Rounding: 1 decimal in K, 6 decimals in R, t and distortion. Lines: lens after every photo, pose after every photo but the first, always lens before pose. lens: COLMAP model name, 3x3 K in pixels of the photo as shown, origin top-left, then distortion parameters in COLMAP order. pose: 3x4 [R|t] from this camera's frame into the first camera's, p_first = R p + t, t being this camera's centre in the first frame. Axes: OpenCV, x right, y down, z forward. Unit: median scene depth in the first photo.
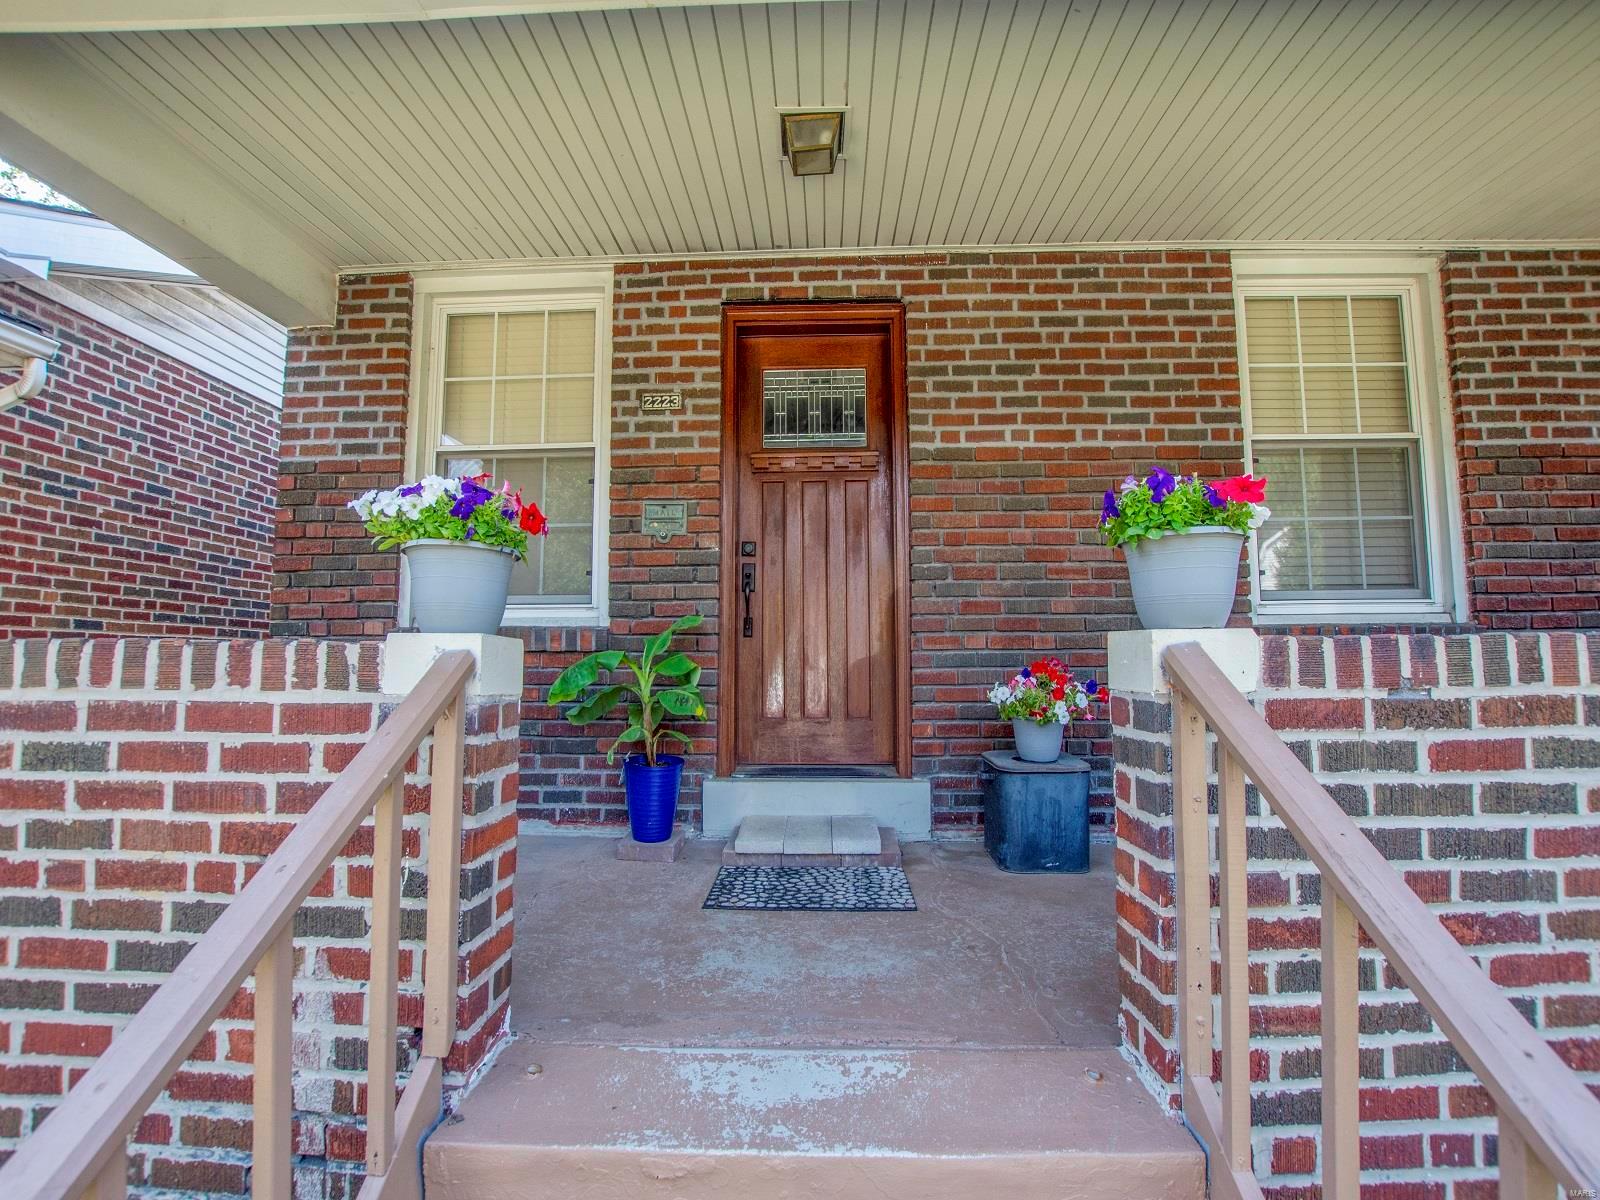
lens RADIAL K [[702.7, 0, 809.8], [0, 702.7, 613.6], [0, 0, 1]] dist [-0.027643, 0.000209]
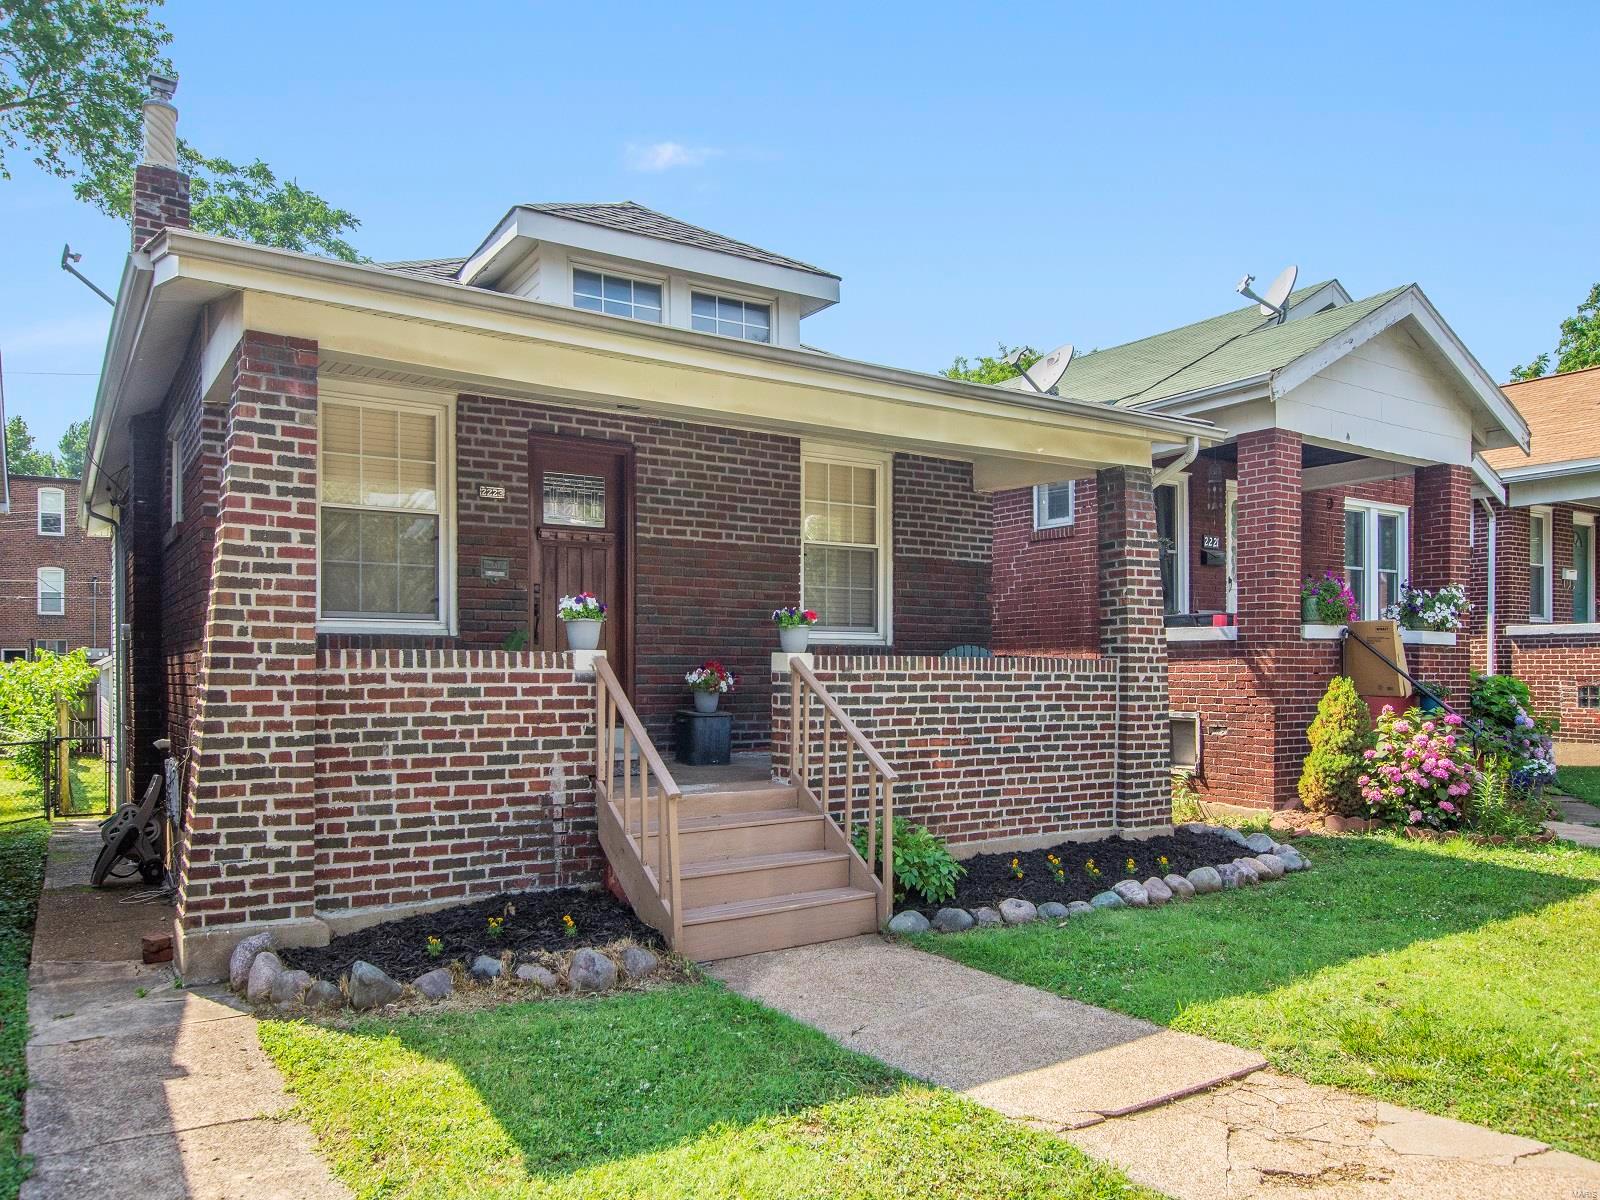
lens RADIAL K [[1156.7, 0, 800.2], [0, 1156.7, 600.0], [0, 0, 1]] dist [0.005012, 0.000185]
pose [[0.822625, 0.041748, 0.567049, -2.521920], [-0.049670, 0.998765, -0.001475, -0.216698], [-0.566410, -0.026952, 0.823683, -3.482593]]
